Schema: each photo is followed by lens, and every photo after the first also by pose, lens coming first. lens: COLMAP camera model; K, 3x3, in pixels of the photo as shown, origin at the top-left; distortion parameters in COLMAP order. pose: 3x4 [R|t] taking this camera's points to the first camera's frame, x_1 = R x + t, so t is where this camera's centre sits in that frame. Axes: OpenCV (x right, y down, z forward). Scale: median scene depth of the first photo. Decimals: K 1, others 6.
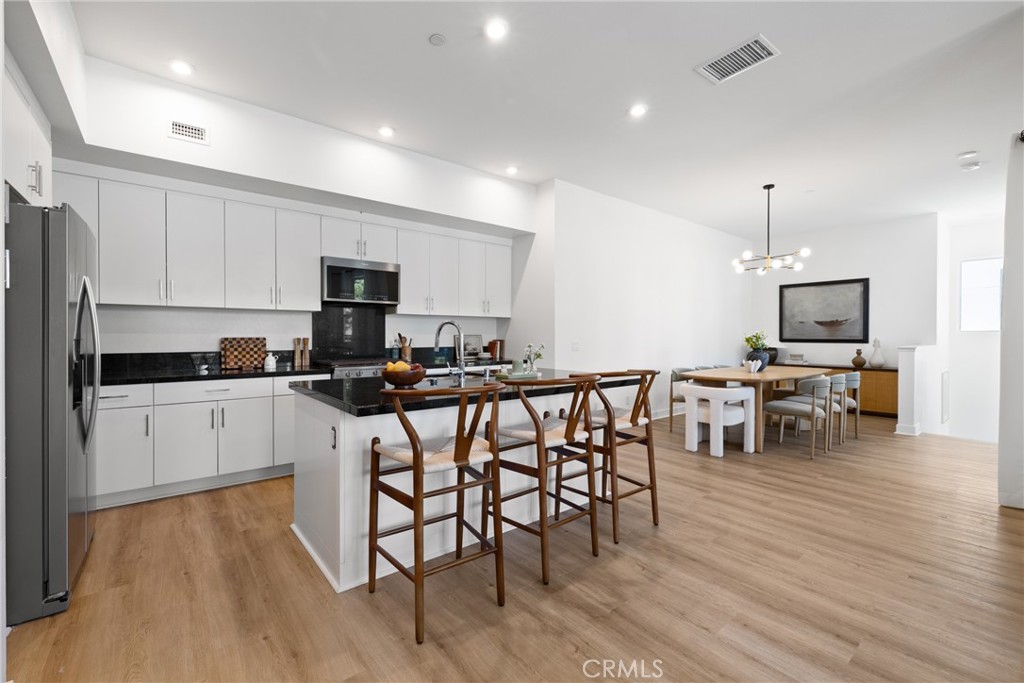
lens RADIAL K [[434.9, 0, 503.1], [0, 434.9, 336.3], [0, 0, 1]] dist [-0.000137, -0.000046]
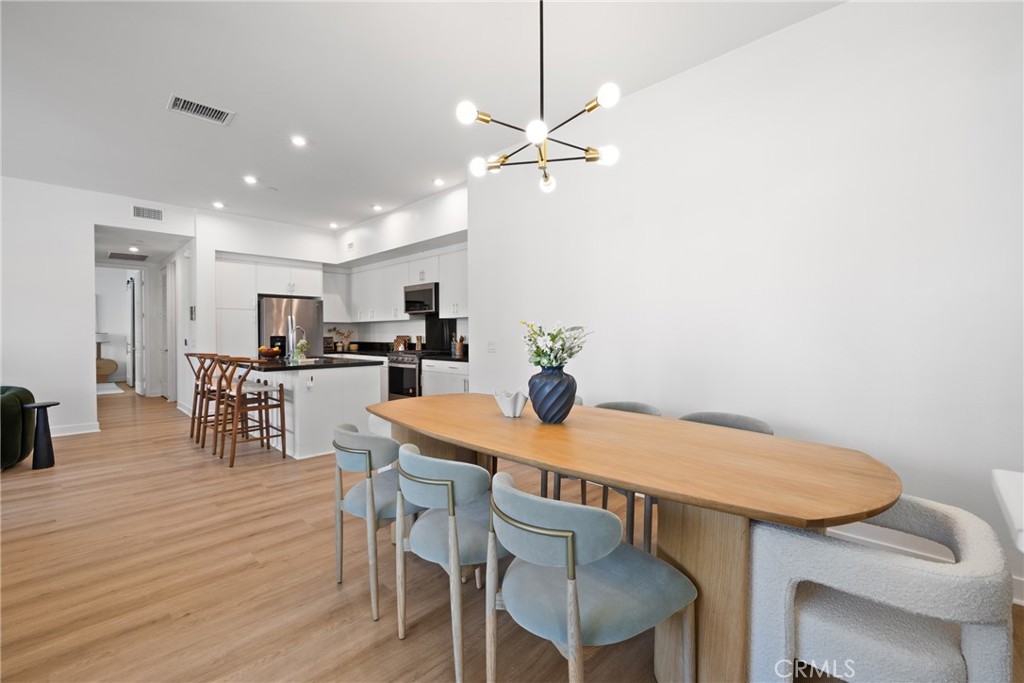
lens RADIAL K [[434.9, 0, 503.1], [0, 434.9, 336.3], [0, 0, 1]] dist [-0.000137, -0.000046]
pose [[0.113912, 0.007949, -0.993459, 1.834205], [-0.002141, 0.999968, 0.007756, -0.012471], [0.993489, 0.001243, 0.113925, 1.684908]]
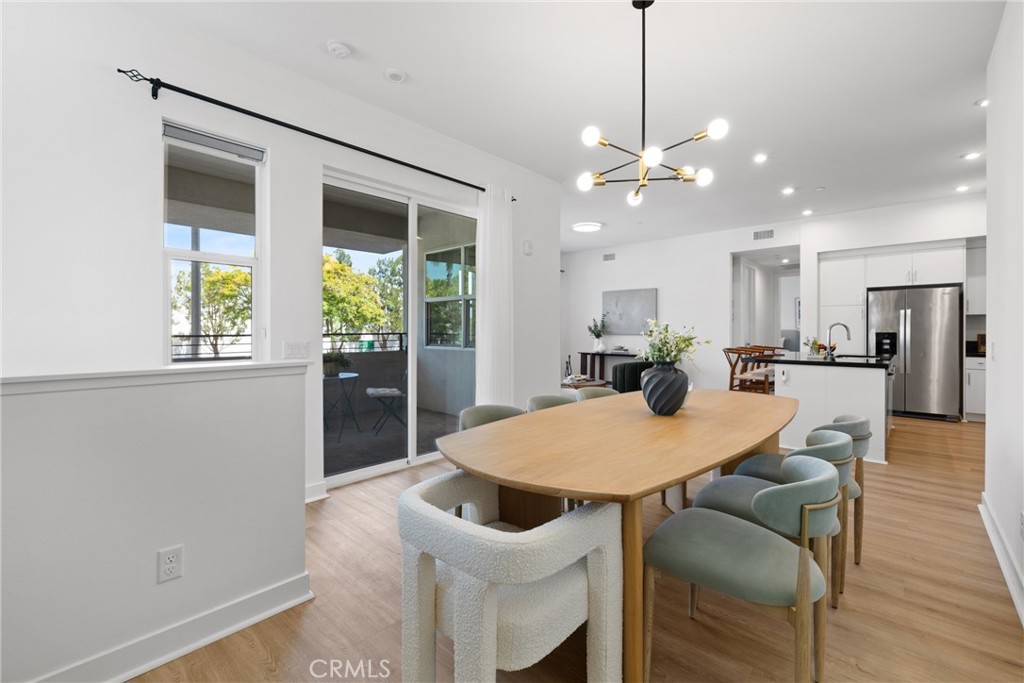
lens RADIAL K [[431.3, 0, 512.6], [0, 431.3, 331.6], [0, 0, 1]] dist [-0.000425, 0.000671]
pose [[-0.988580, 0.000892, -0.150693, 1.470866], [-0.000100, 0.999978, 0.006575, -0.011646], [0.150695, 0.006515, -0.988559, 2.584050]]
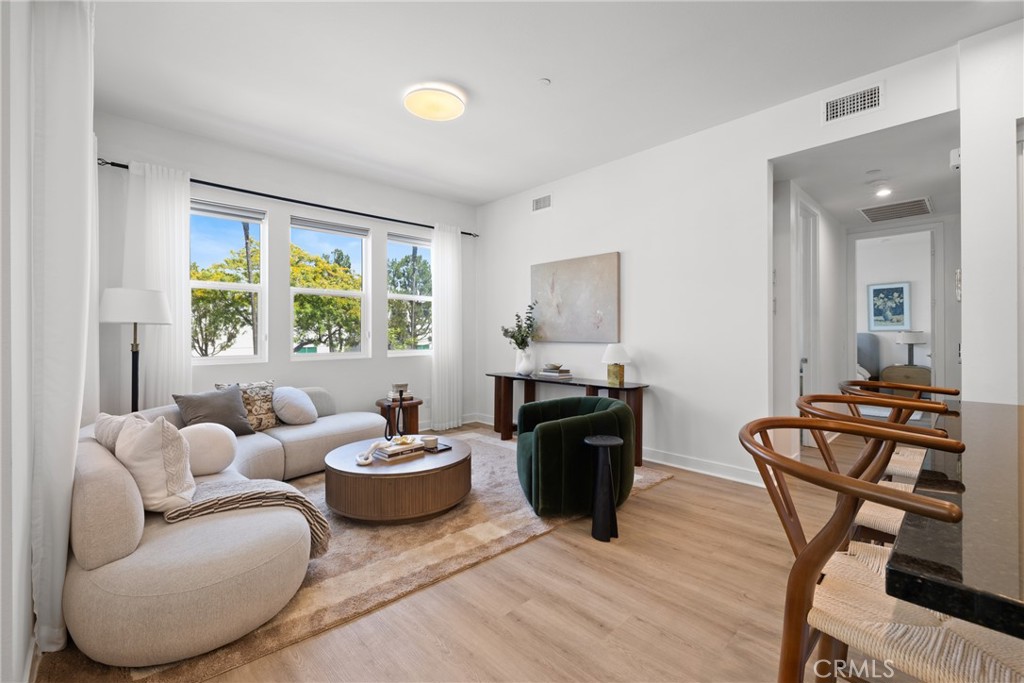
lens RADIAL K [[431.3, 0, 512.6], [0, 431.3, 331.6], [0, 0, 1]] dist [-0.000425, 0.000671]
pose [[-0.996005, 0.003952, -0.089214, 0.534744], [0.004243, 0.999986, -0.003071, -0.006764], [0.089201, -0.003438, -0.996008, 1.246458]]
